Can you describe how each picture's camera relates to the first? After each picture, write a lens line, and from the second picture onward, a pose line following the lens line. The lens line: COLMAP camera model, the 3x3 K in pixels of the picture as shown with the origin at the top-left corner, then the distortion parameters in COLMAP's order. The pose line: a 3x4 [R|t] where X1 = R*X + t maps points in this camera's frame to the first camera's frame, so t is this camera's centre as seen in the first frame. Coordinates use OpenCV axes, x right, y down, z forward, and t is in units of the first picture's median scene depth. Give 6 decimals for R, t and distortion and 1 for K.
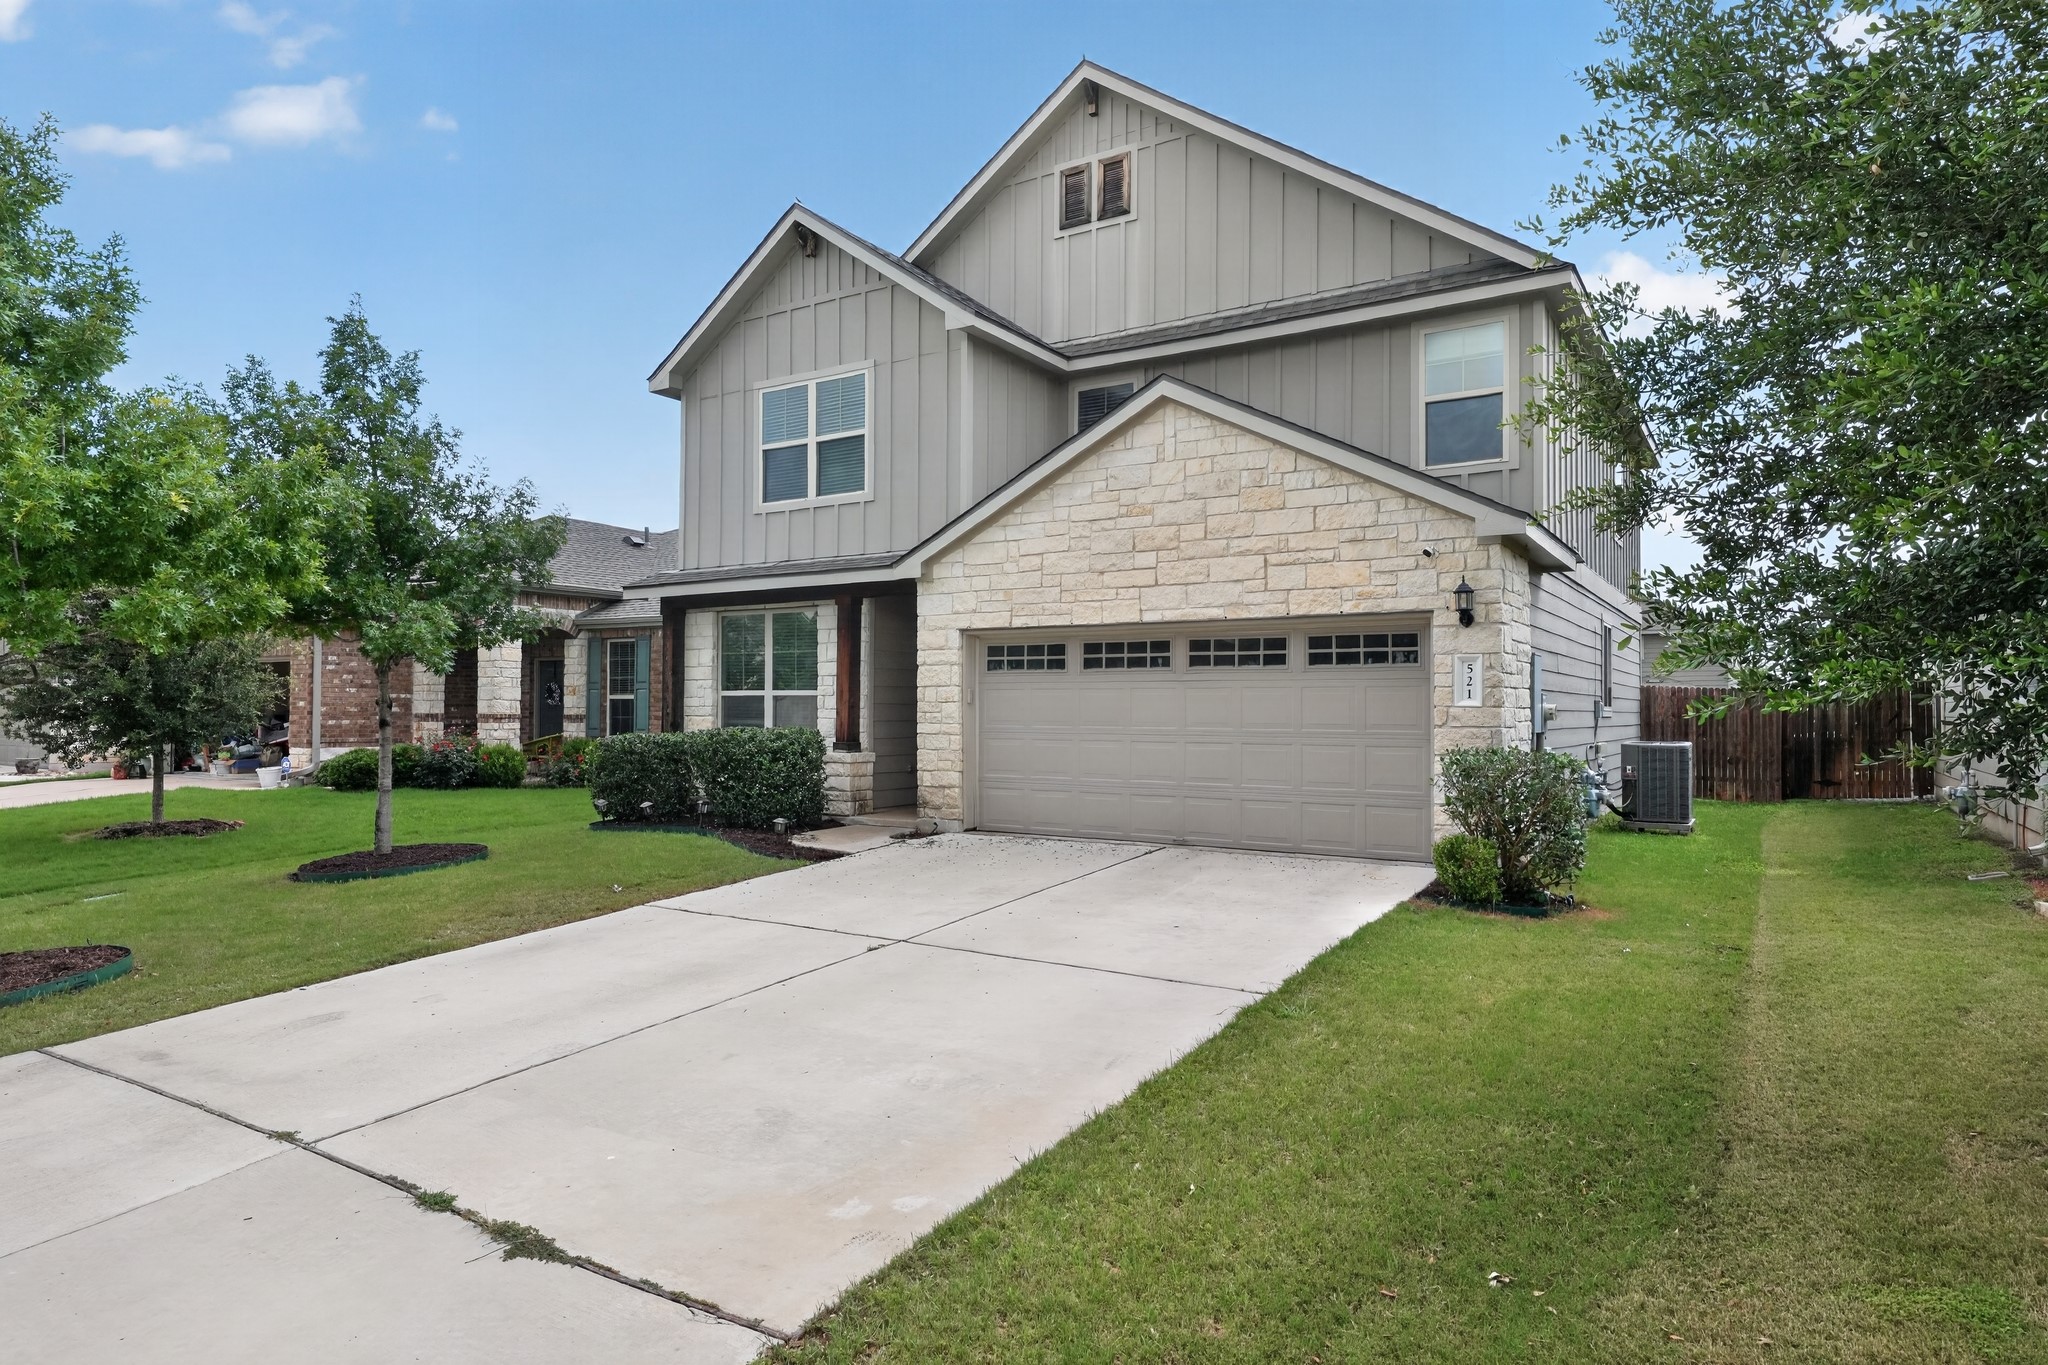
lens RADIAL K [[1017.6, 0, 1040.6], [0, 1017.6, 737.7], [0, 0, 1]] dist [-0.002288, -0.001448]
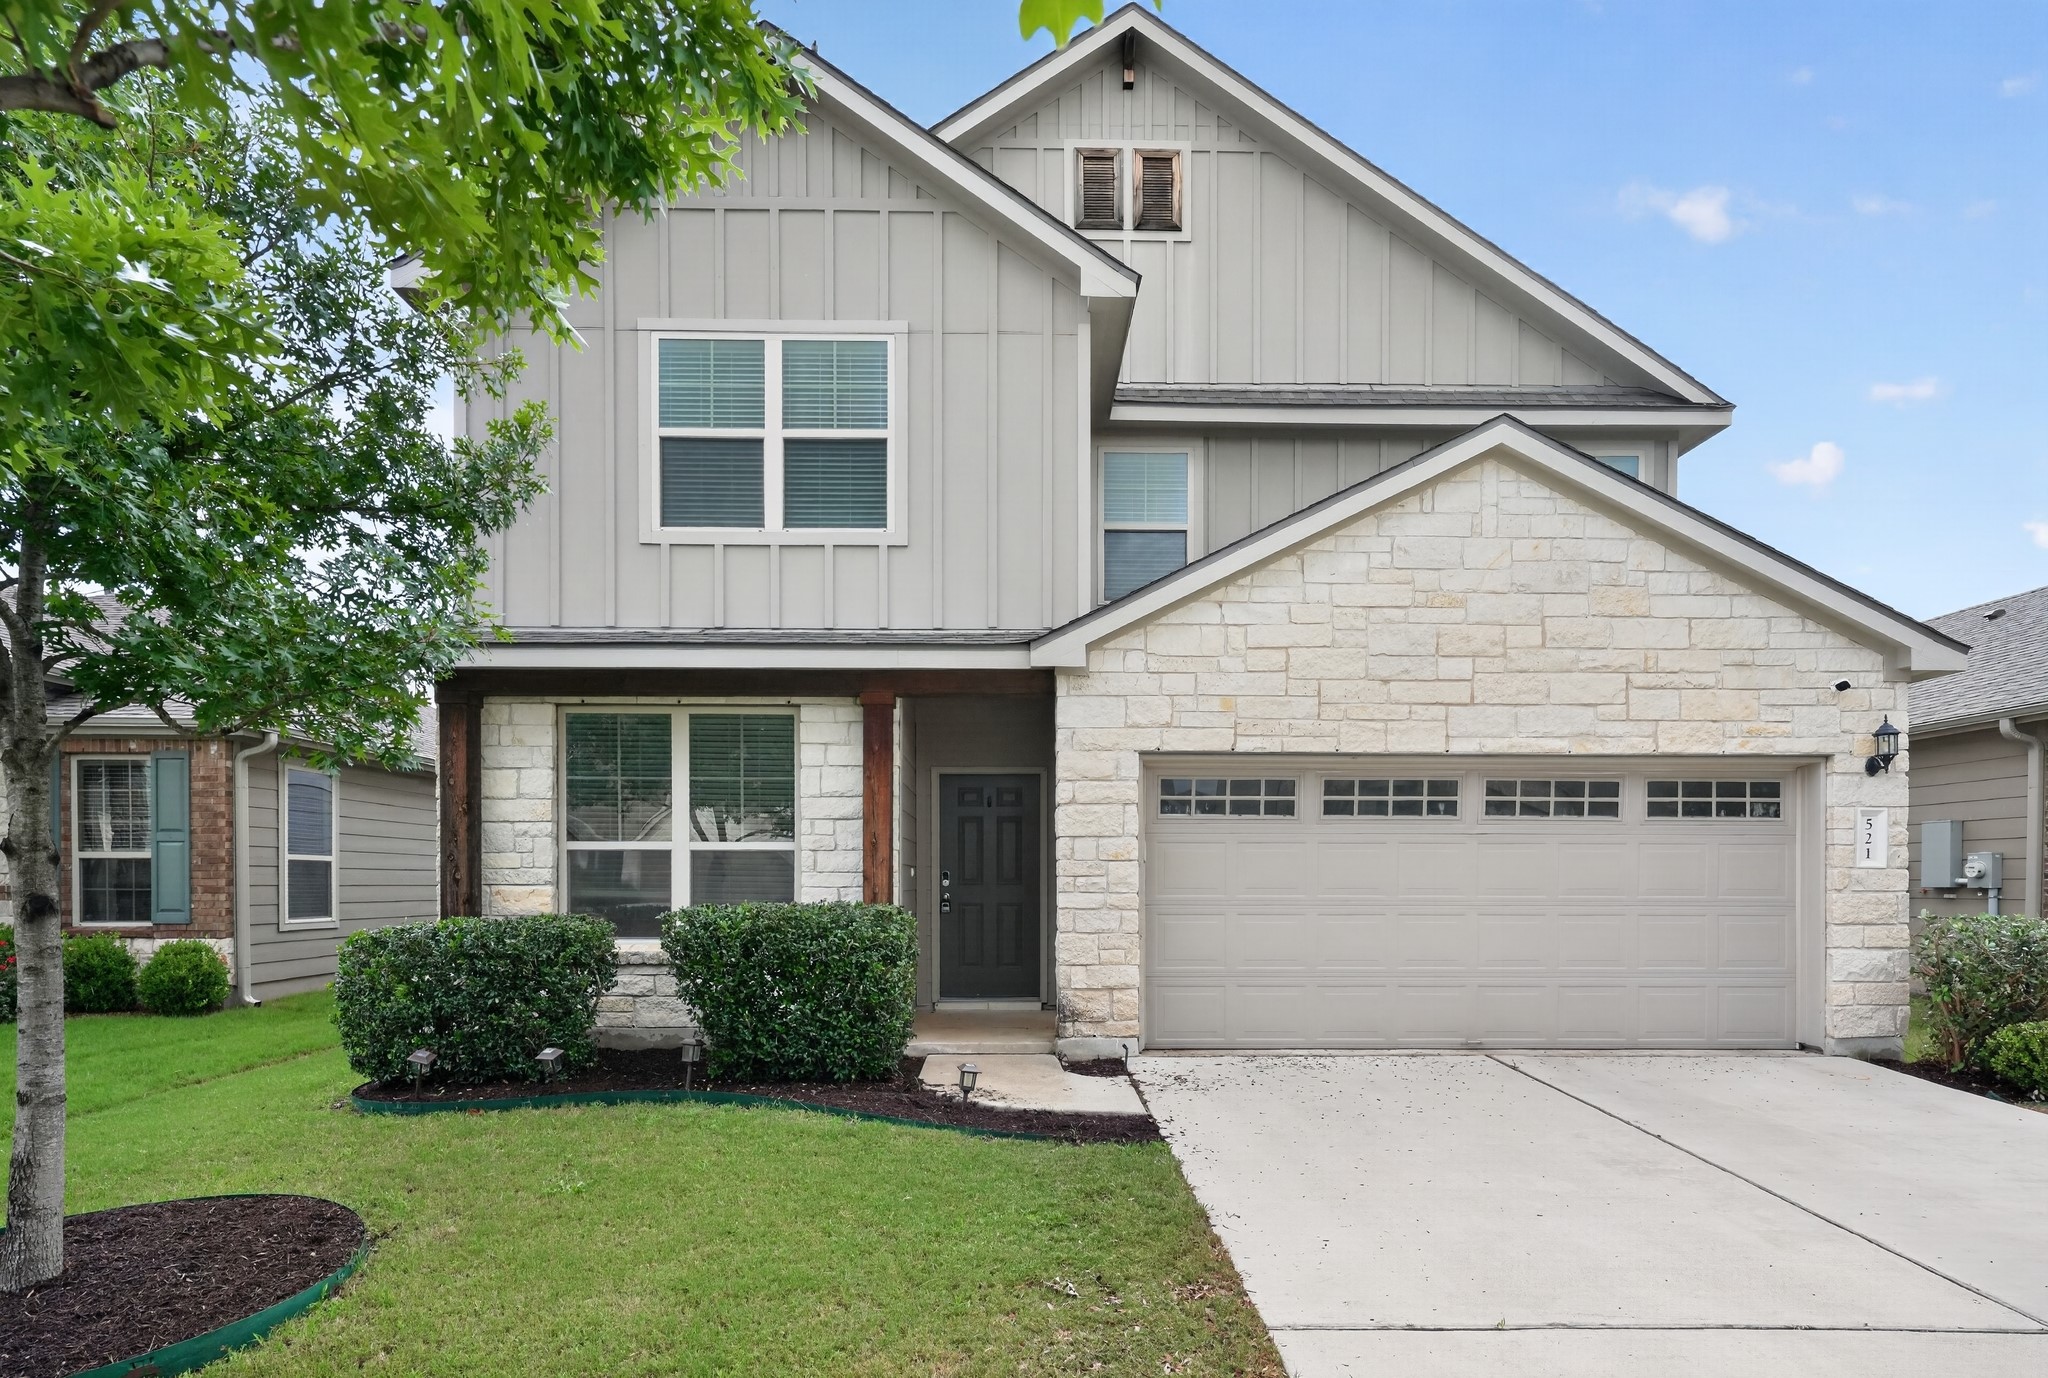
lens RADIAL K [[946.2, 0, 1023.5], [0, 946.2, 890.3], [0, 0, 1]] dist [-0.004911, 0.000471]
pose [[0.864634, -0.021070, 0.501960, -0.477429], [0.015857, 0.999767, 0.014651, -0.027939], [-0.502152, -0.004708, 0.864767, 0.529827]]
